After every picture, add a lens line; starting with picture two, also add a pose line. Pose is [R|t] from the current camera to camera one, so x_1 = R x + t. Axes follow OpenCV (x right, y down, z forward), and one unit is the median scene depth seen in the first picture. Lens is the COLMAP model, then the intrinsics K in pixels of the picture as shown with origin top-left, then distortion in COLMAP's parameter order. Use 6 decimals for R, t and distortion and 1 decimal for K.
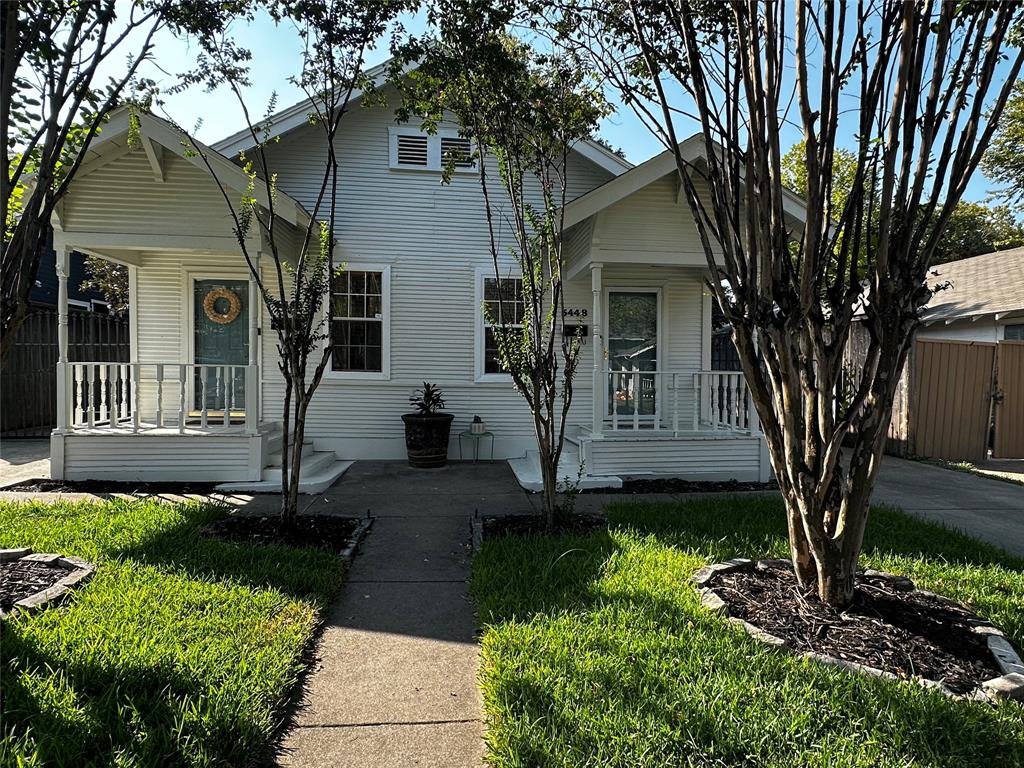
lens RADIAL K [[602.0, 0, 513.1], [0, 602.0, 387.2], [0, 0, 1]] dist [-0.000304, 0.000522]
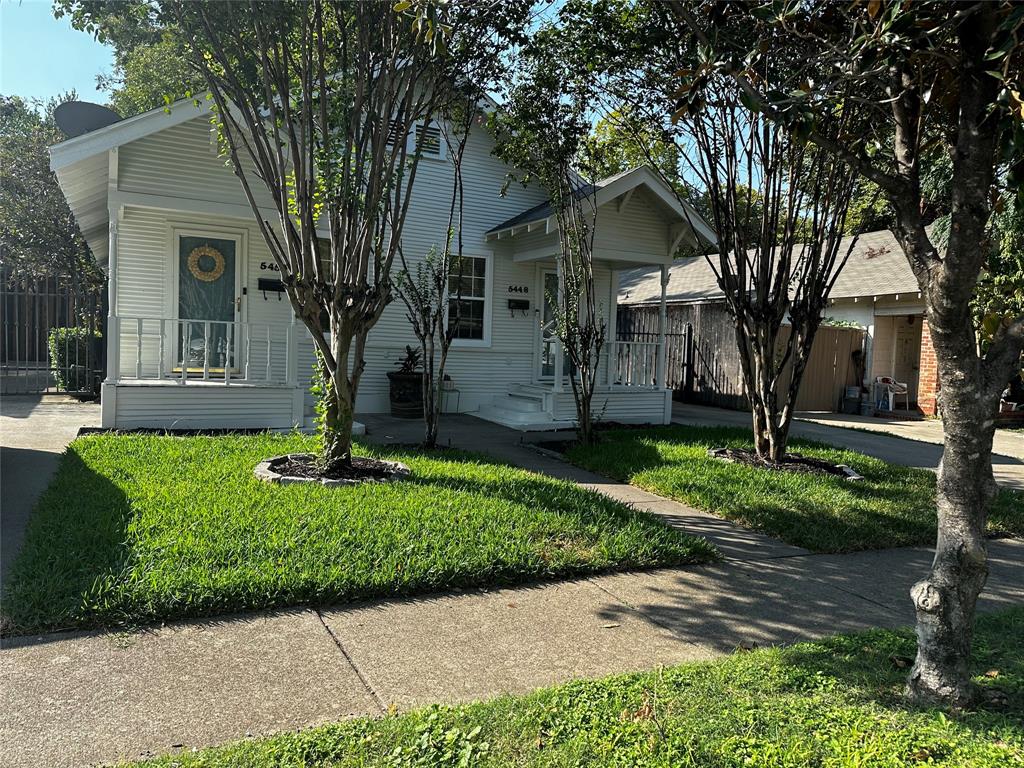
lens RADIAL K [[740.9, 0, 512.0], [0, 740.9, 384.0], [0, 0, 1]] dist [0.079164, -0.000383]
pose [[0.929763, 0.005215, 0.368122, -0.718133], [-0.018803, 0.999267, 0.033335, 0.024095], [-0.367679, -0.037916, 0.929180, -0.582653]]
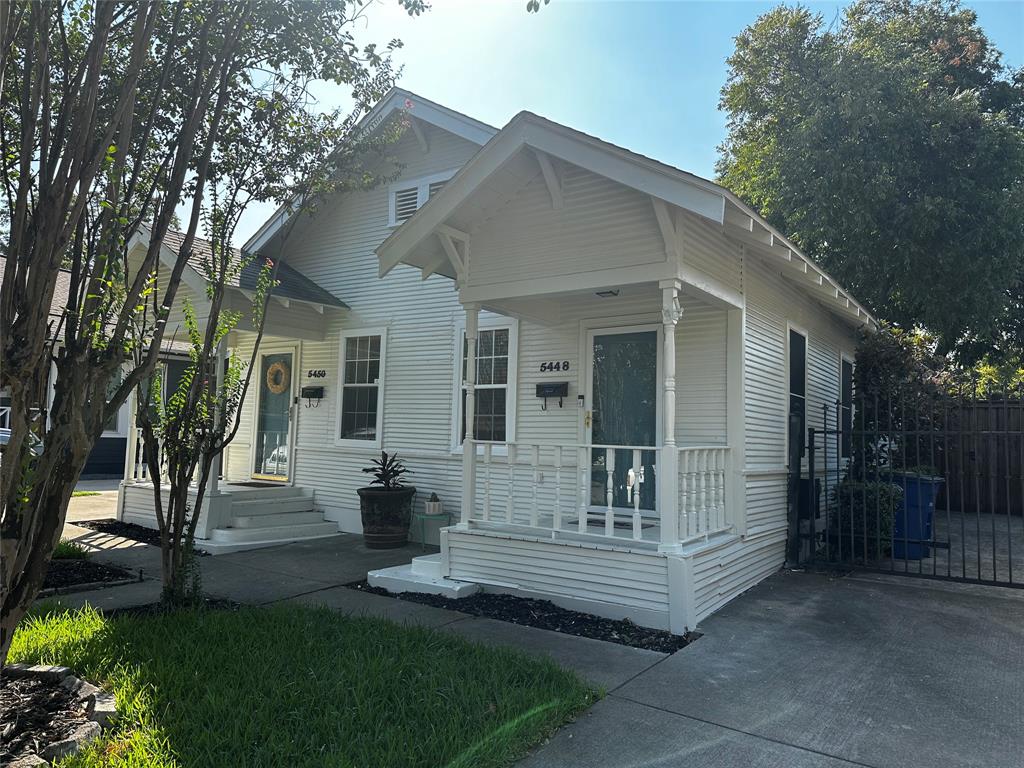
lens RADIAL K [[731.2, 0, 512.1], [0, 731.2, 385.1], [0, 0, 1]] dist [0.079912, -0.094438]
pose [[0.735704, -0.038024, -0.676235, 1.126666], [-0.036453, 0.994753, -0.095592, -0.014568], [0.676322, 0.094978, 0.730457, 0.471425]]
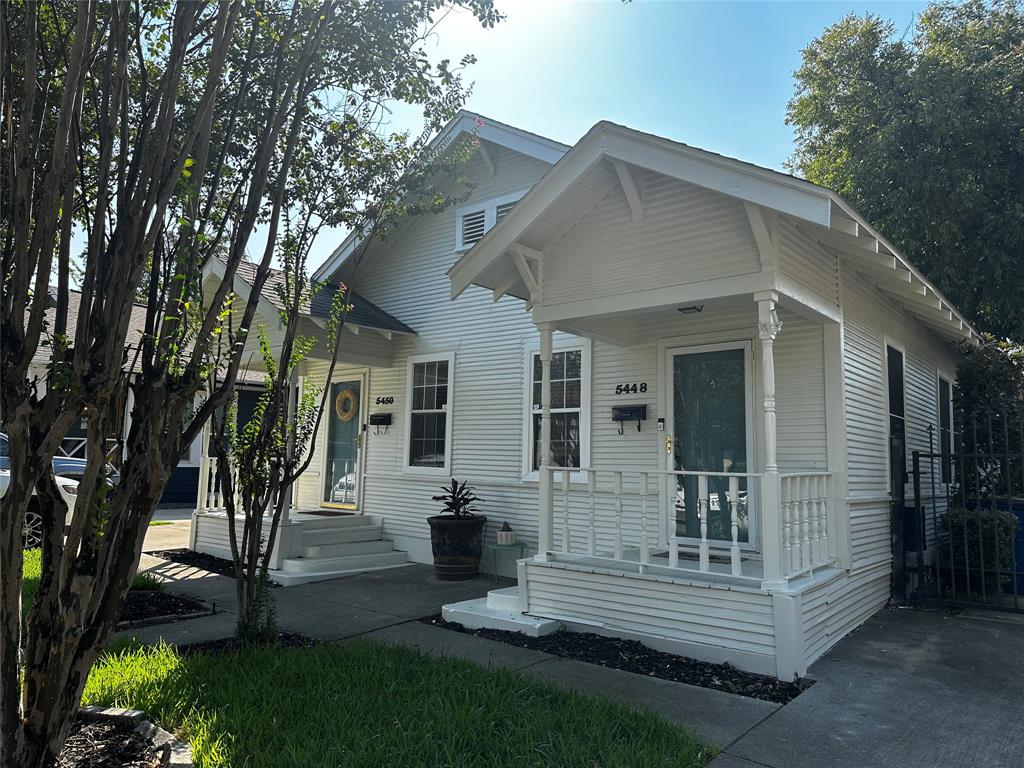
lens RADIAL K [[731.2, 0, 512.1], [0, 731.2, 385.1], [0, 0, 1]] dist [0.079912, -0.094438]
pose [[0.680346, -0.073853, -0.729160, 1.062974], [-0.030482, 0.991197, -0.128835, -0.014525], [0.732257, 0.109879, 0.672106, 0.489428]]
